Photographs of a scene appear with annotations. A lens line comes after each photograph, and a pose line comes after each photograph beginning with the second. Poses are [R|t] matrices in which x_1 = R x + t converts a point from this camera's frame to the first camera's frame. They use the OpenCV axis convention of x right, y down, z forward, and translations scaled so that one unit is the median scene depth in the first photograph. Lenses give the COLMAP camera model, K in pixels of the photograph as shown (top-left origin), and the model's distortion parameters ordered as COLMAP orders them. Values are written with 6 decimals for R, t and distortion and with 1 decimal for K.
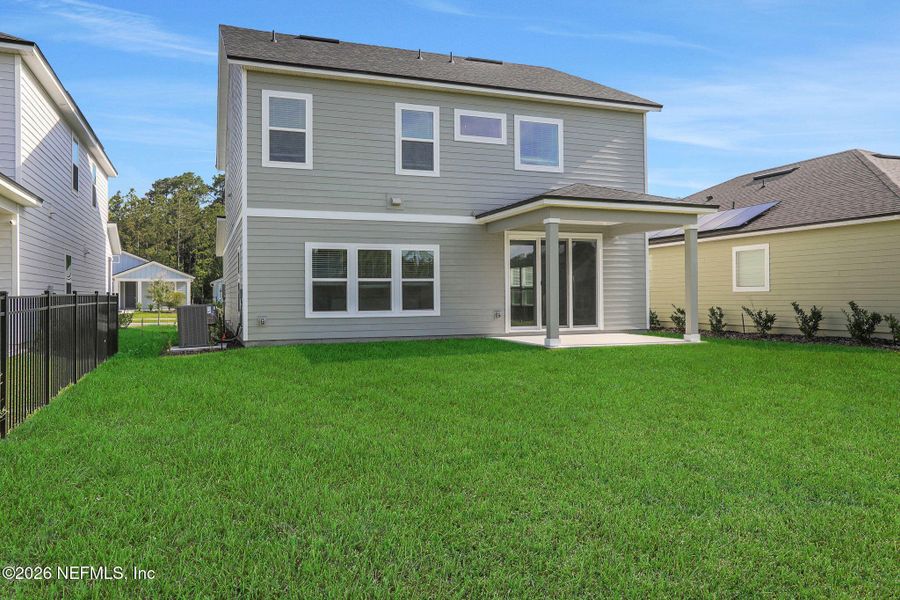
lens RADIAL K [[639.2, 0, 439.5], [0, 639.2, 294.7], [0, 0, 1]] dist [-0.025974, 0.002763]
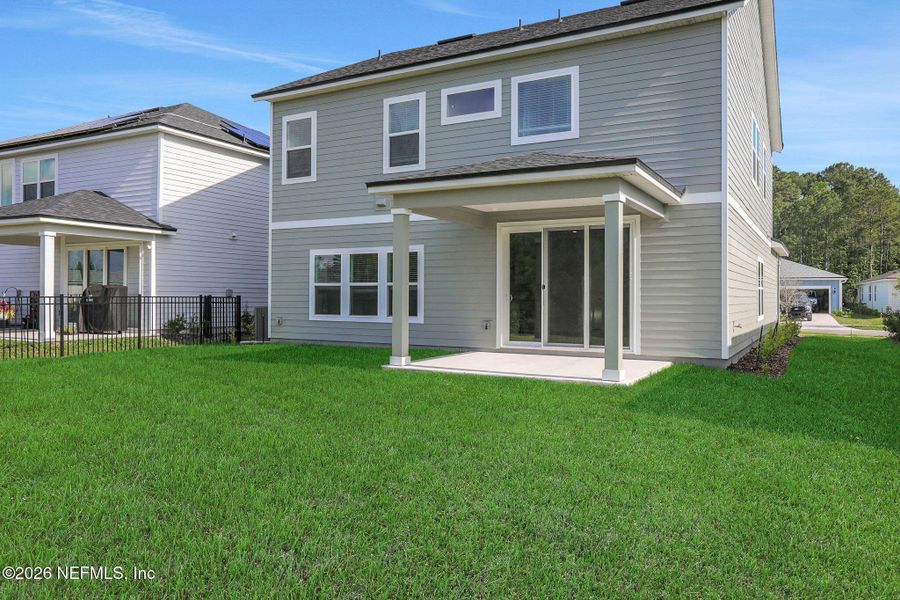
lens RADIAL K [[639.2, 0, 439.5], [0, 639.2, 294.7], [0, 0, 1]] dist [-0.025974, 0.002763]
pose [[0.662119, 0.008011, -0.749356, 0.709936], [-0.007076, 0.999965, 0.004438, -0.012208], [0.749365, 0.002365, 0.662153, 0.431534]]
